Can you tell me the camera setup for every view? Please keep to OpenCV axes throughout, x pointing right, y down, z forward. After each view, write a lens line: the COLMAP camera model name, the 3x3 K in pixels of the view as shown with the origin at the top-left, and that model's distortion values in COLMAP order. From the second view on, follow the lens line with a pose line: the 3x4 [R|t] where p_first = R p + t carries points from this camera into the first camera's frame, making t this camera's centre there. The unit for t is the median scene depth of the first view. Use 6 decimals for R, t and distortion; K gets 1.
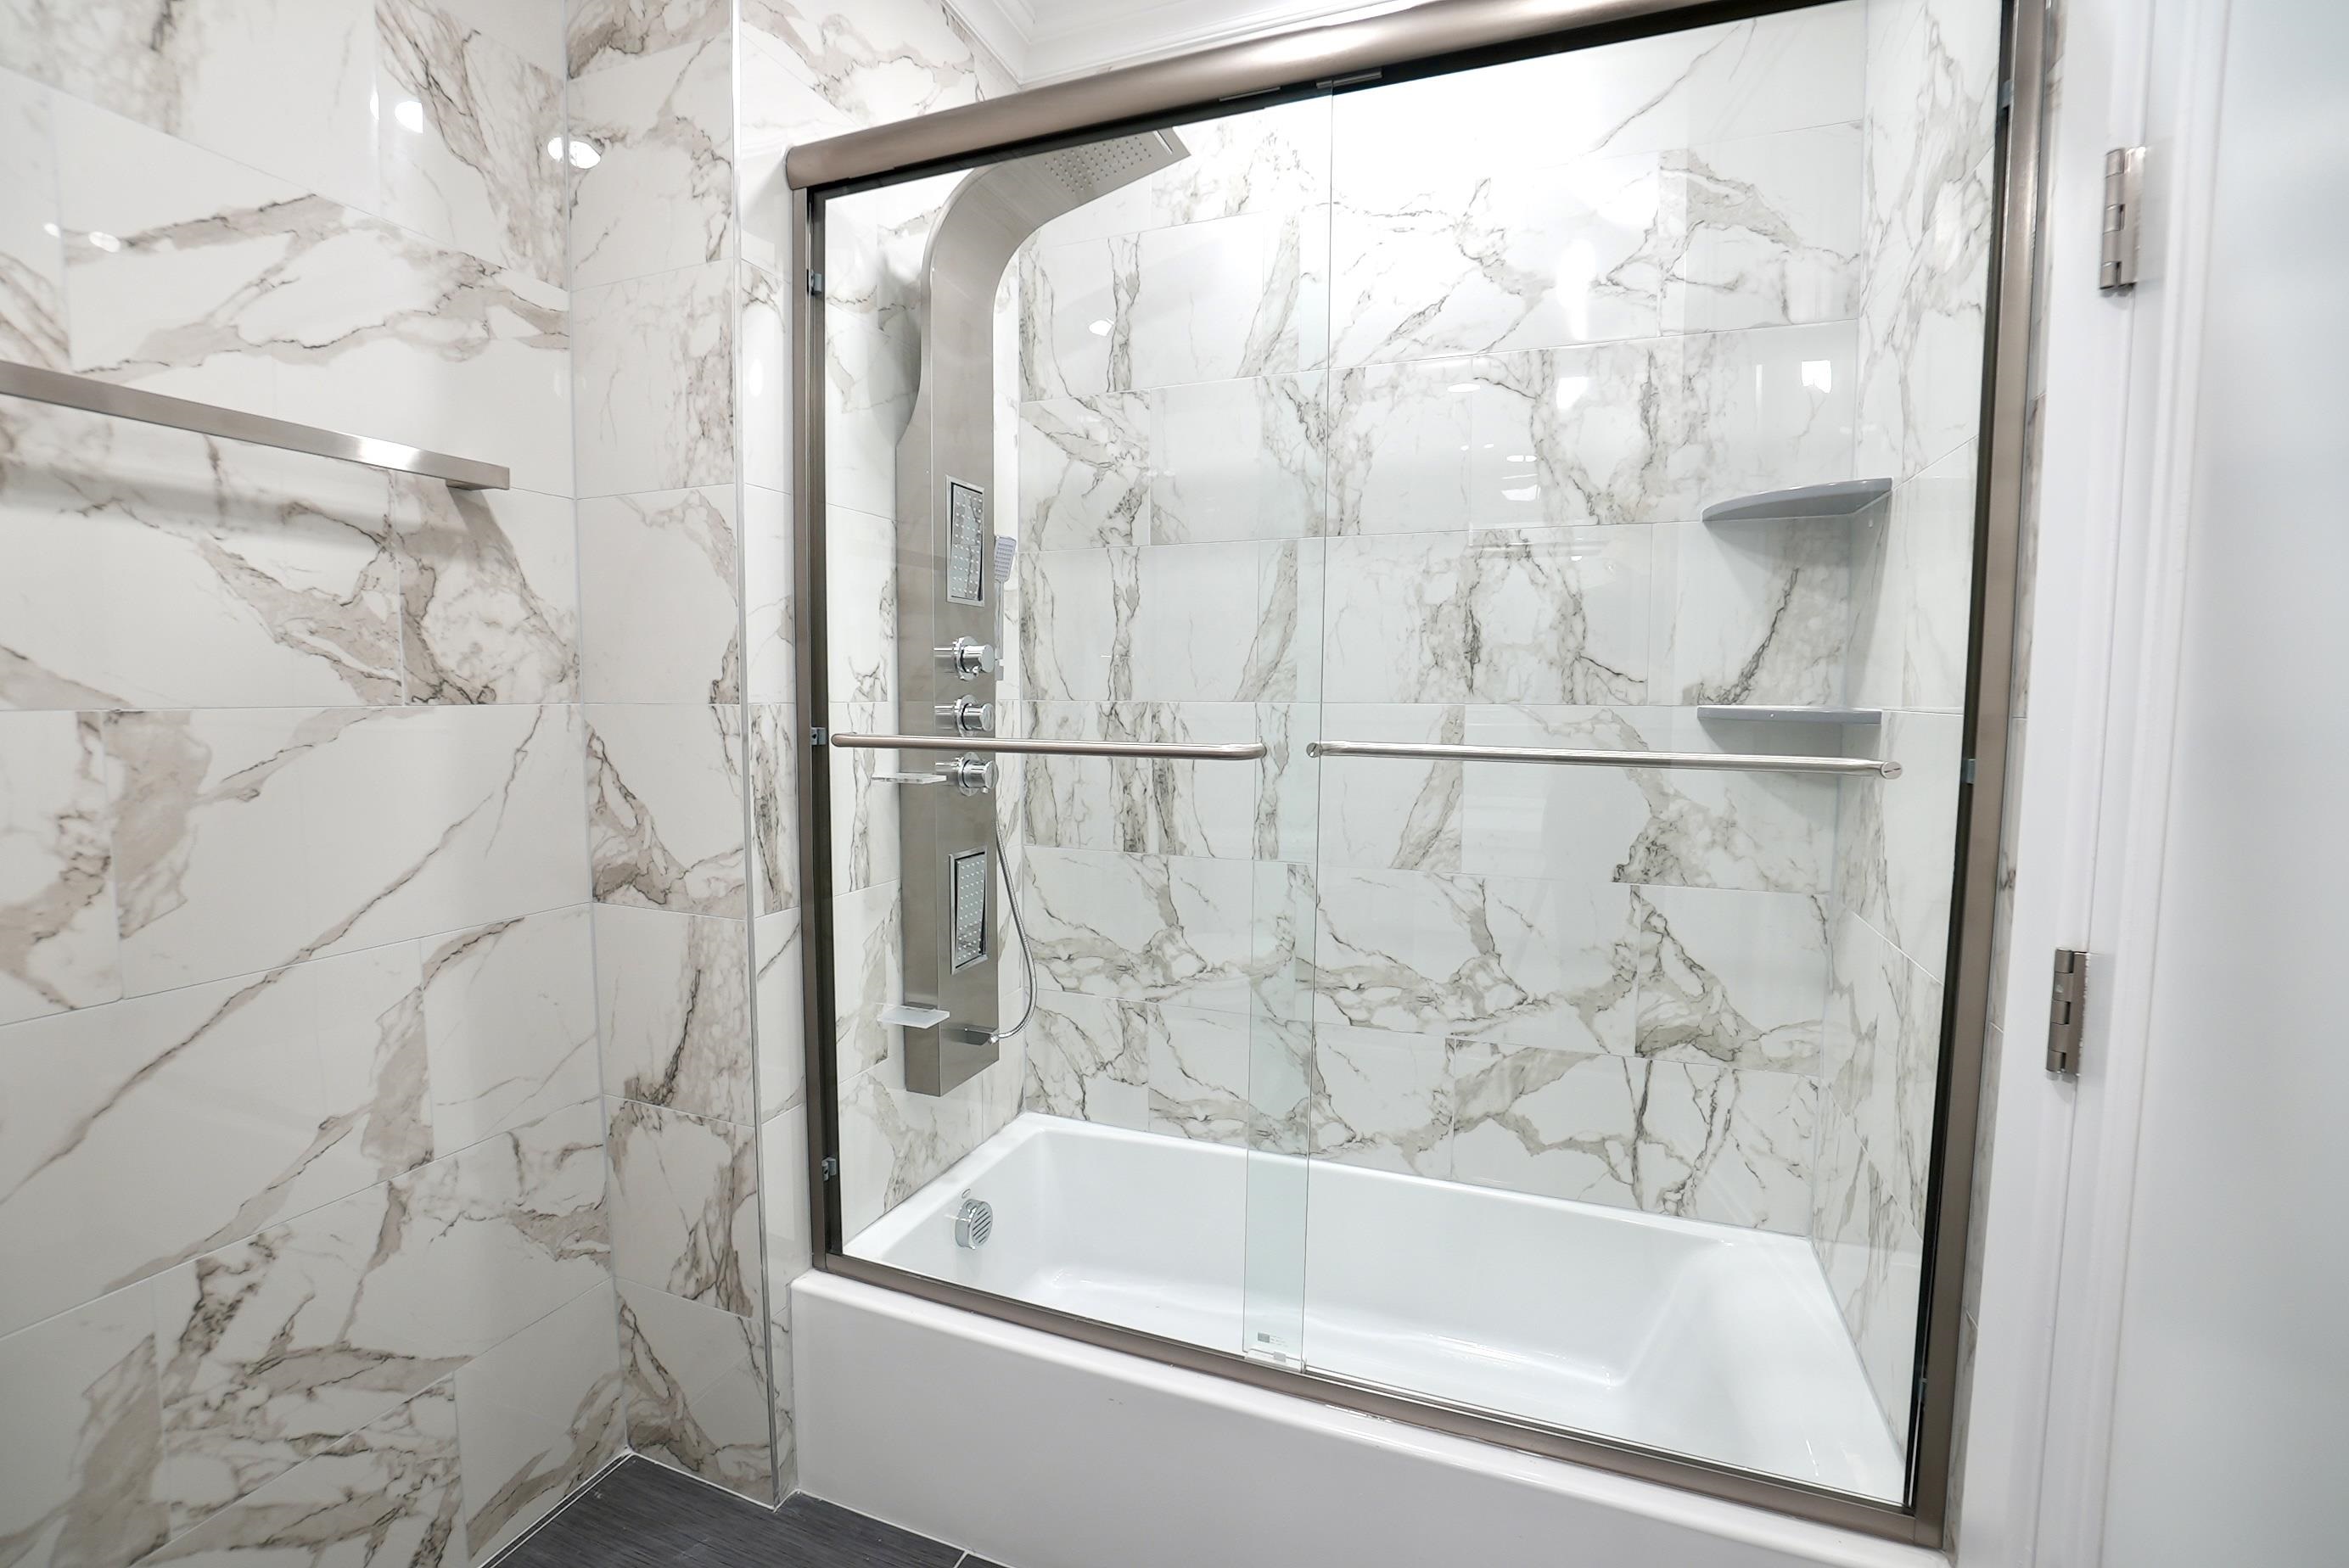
lens RADIAL K [[1039.3, 0, 1178.1], [0, 1039.3, 781.2], [0, 0, 1]] dist [-0.050220, 0.014641]
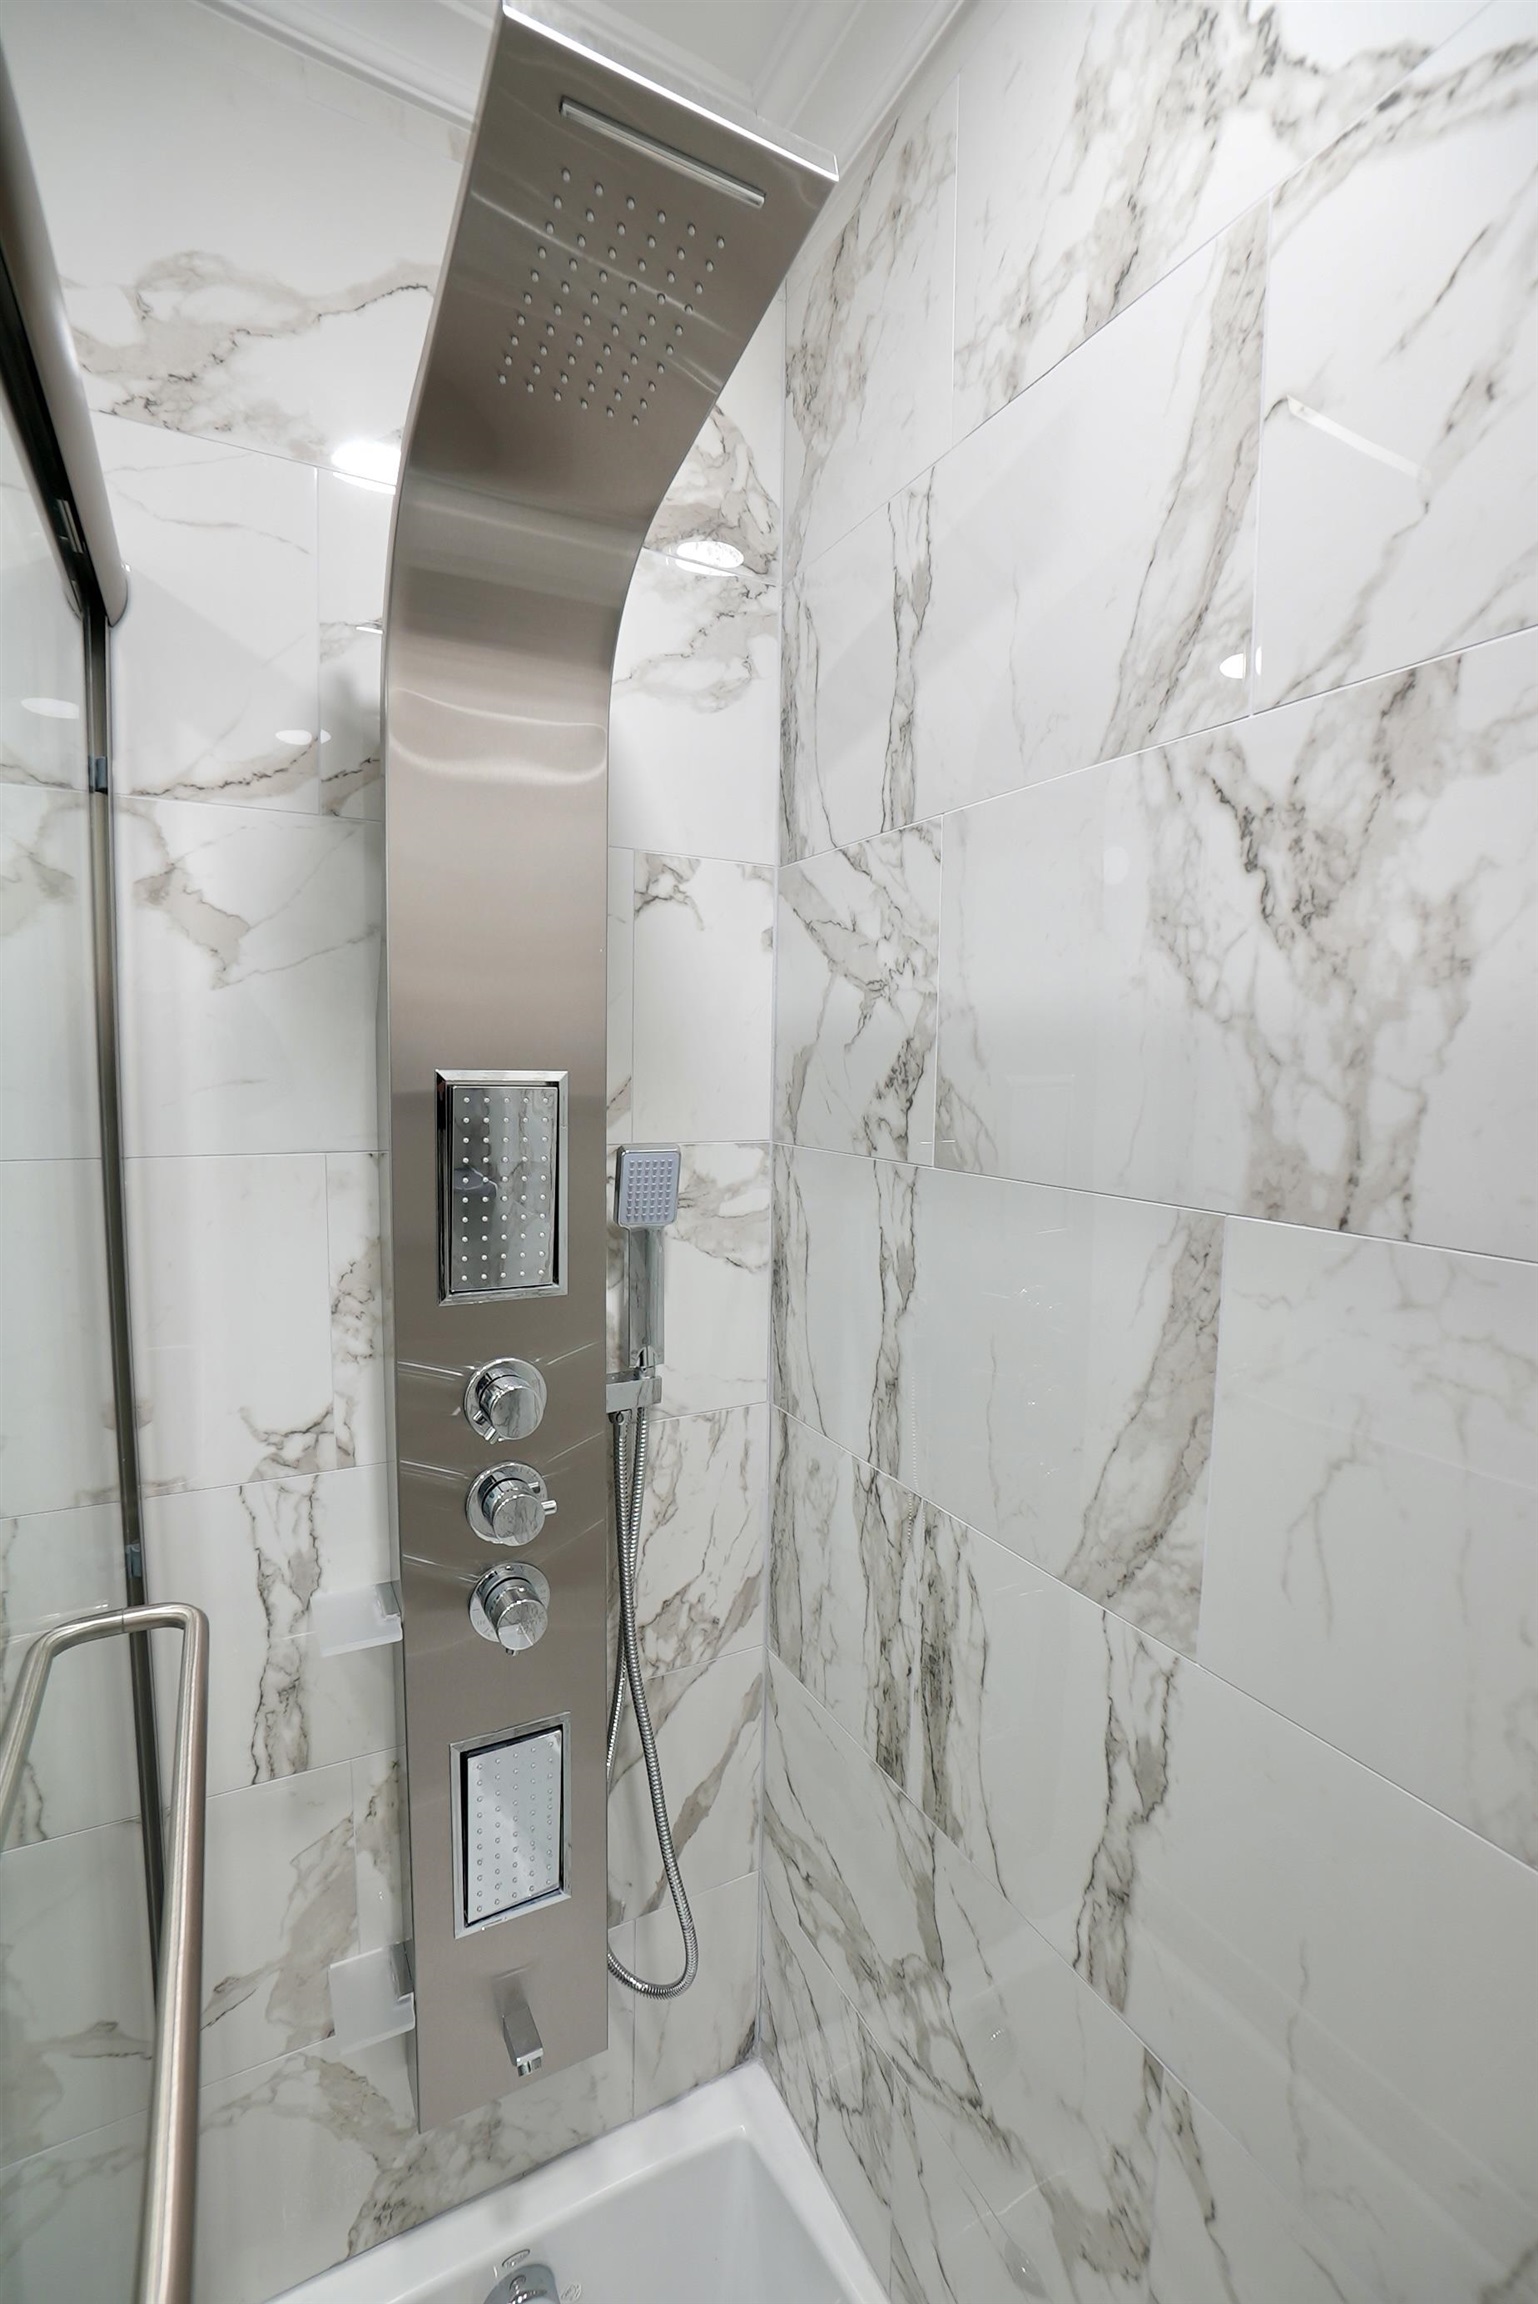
lens RADIAL K [[1019.5, 0, 766.2], [0, 1019.5, 1165.5], [0, 0, 1]] dist [-0.050220, 0.014641]
pose [[0.751144, 0.077619, -0.655559, 0.216264], [-0.070429, 0.996818, 0.037326, -0.249499], [0.656370, 0.018134, 0.754221, 0.645610]]
